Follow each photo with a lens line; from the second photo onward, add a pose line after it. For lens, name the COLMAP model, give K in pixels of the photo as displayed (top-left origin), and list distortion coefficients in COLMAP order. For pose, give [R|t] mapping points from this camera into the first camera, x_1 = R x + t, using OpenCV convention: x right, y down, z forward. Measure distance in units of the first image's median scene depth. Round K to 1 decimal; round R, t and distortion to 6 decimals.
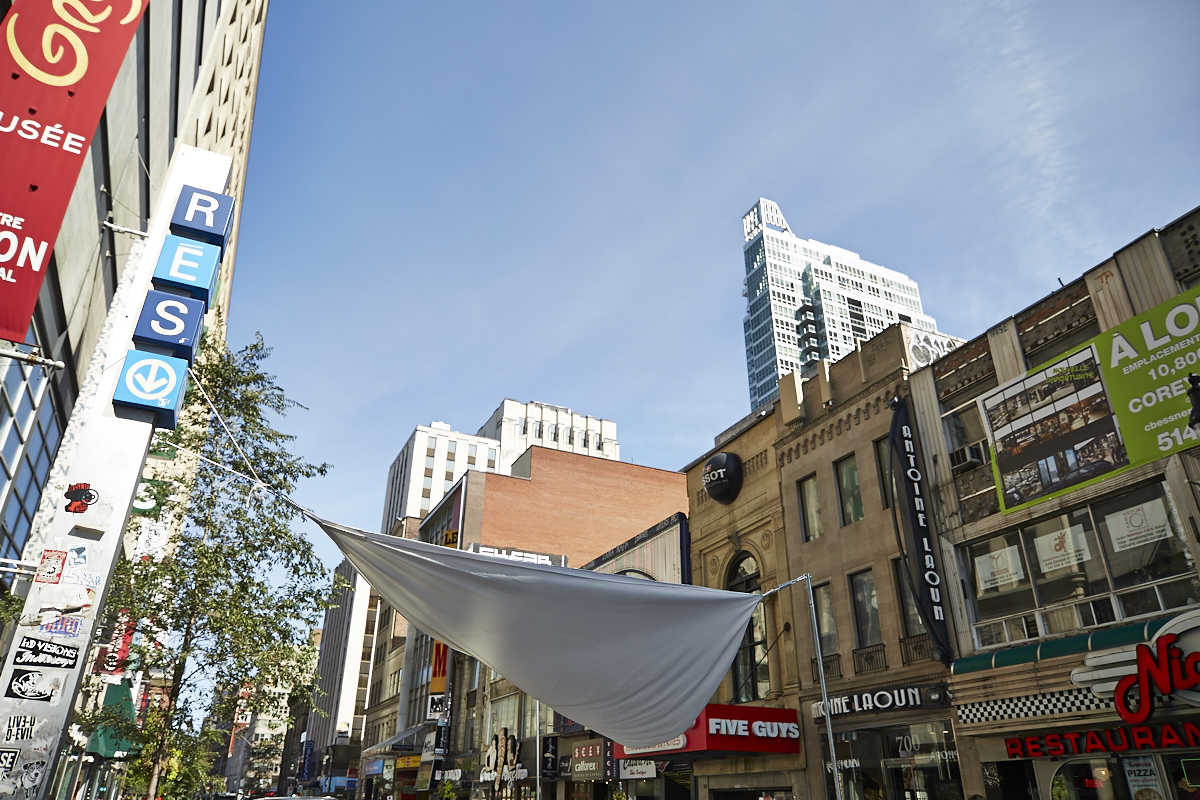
lens RADIAL K [[815.5, 0, 600.9], [0, 815.5, 394.0], [0, 0, 1]] dist [-0.022345, 0.002167]
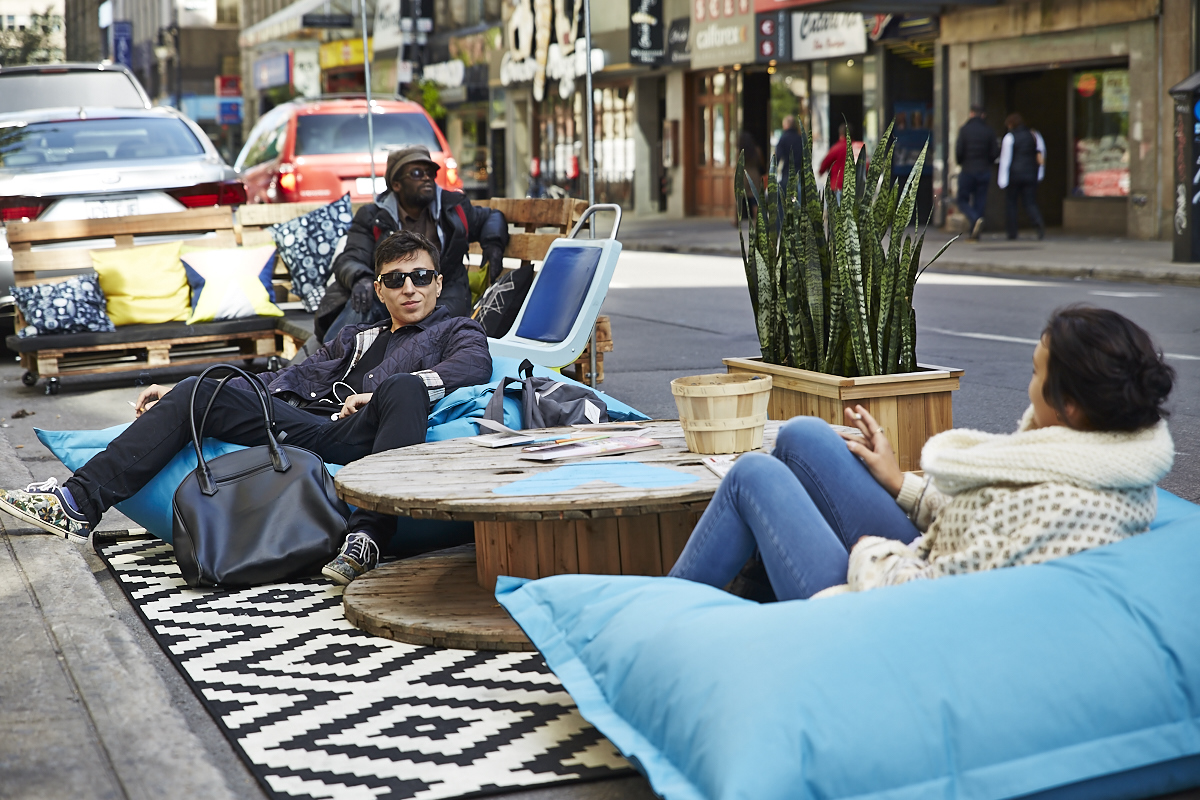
lens RADIAL K [[2296.6, 0, 600.0], [0, 2296.6, 400.0], [0, 0, 1]] dist [-0.036168, -0.106853]
pose [[0.992370, -0.006696, -0.123111, 0.087641], [0.072163, 0.841165, 0.535942, -0.055425], [0.099968, -0.540737, 0.835230, -0.184683]]
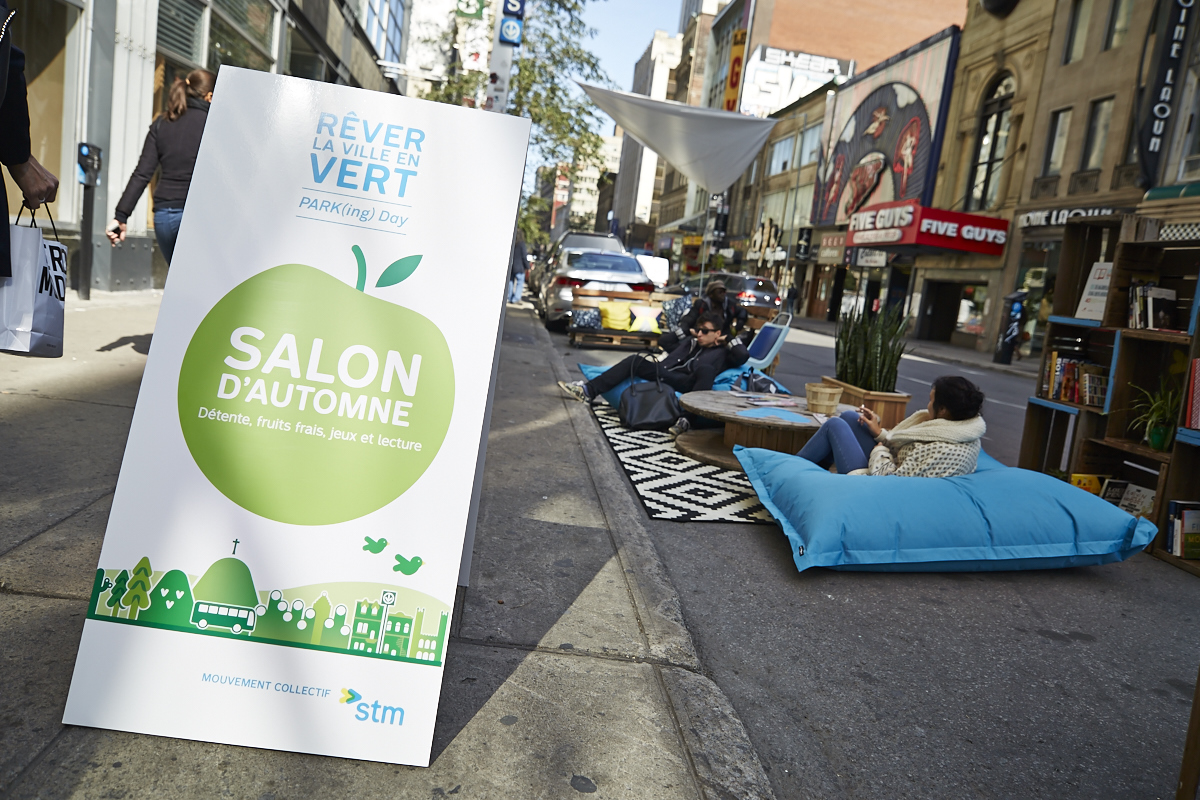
lens RADIAL K [[815.5, 0, 600.9], [0, 815.5, 394.0], [0, 0, 1]] dist [-0.022345, 0.002167]
pose [[0.938099, 0.159761, -0.307322, 0.083837], [0.040632, 0.830387, 0.555704, -0.057388], [0.343976, -0.533793, 0.772493, -0.184992]]
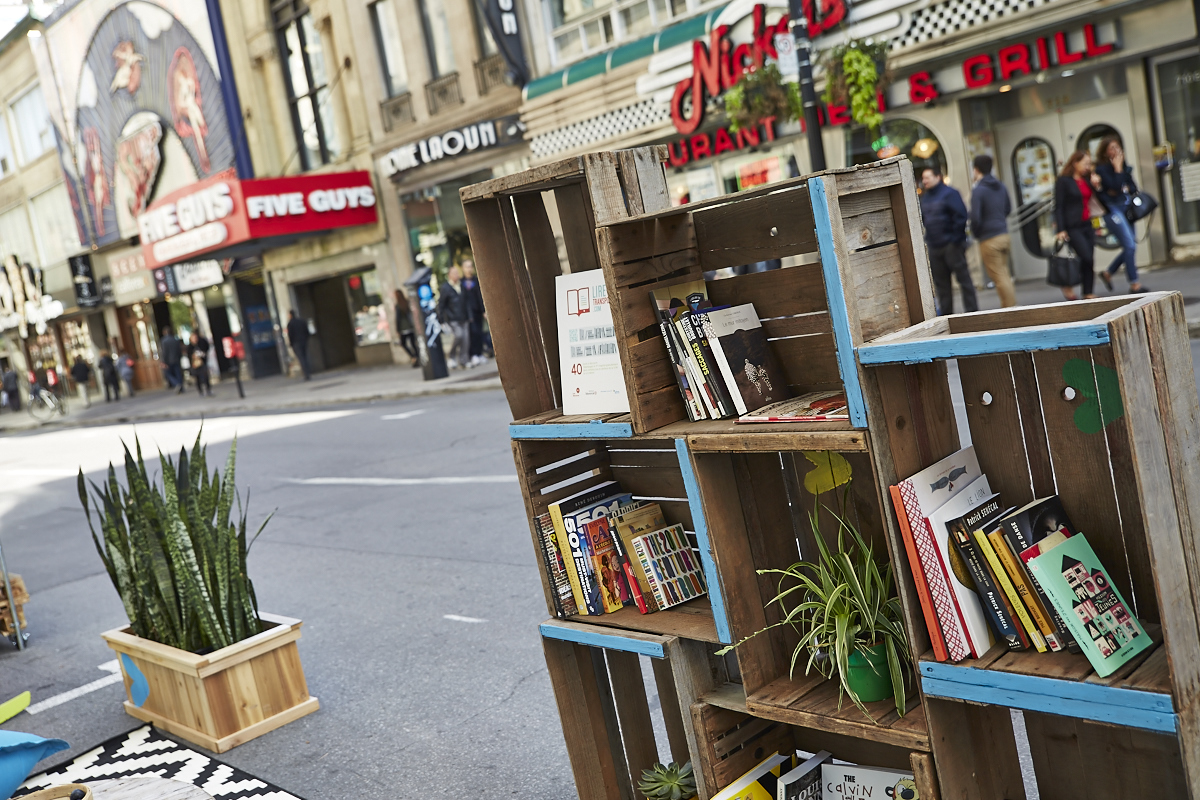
lens RADIAL K [[1223.4, 0, 600.0], [0, 1223.4, 400.0], [0, 0, 1]] dist [0.020880, 0.013987]
pose [[0.944906, -0.204475, 0.255621, 0.097598], [0.039061, 0.845754, 0.532142, -0.031353], [-0.325002, -0.492839, 0.807145, -0.102458]]
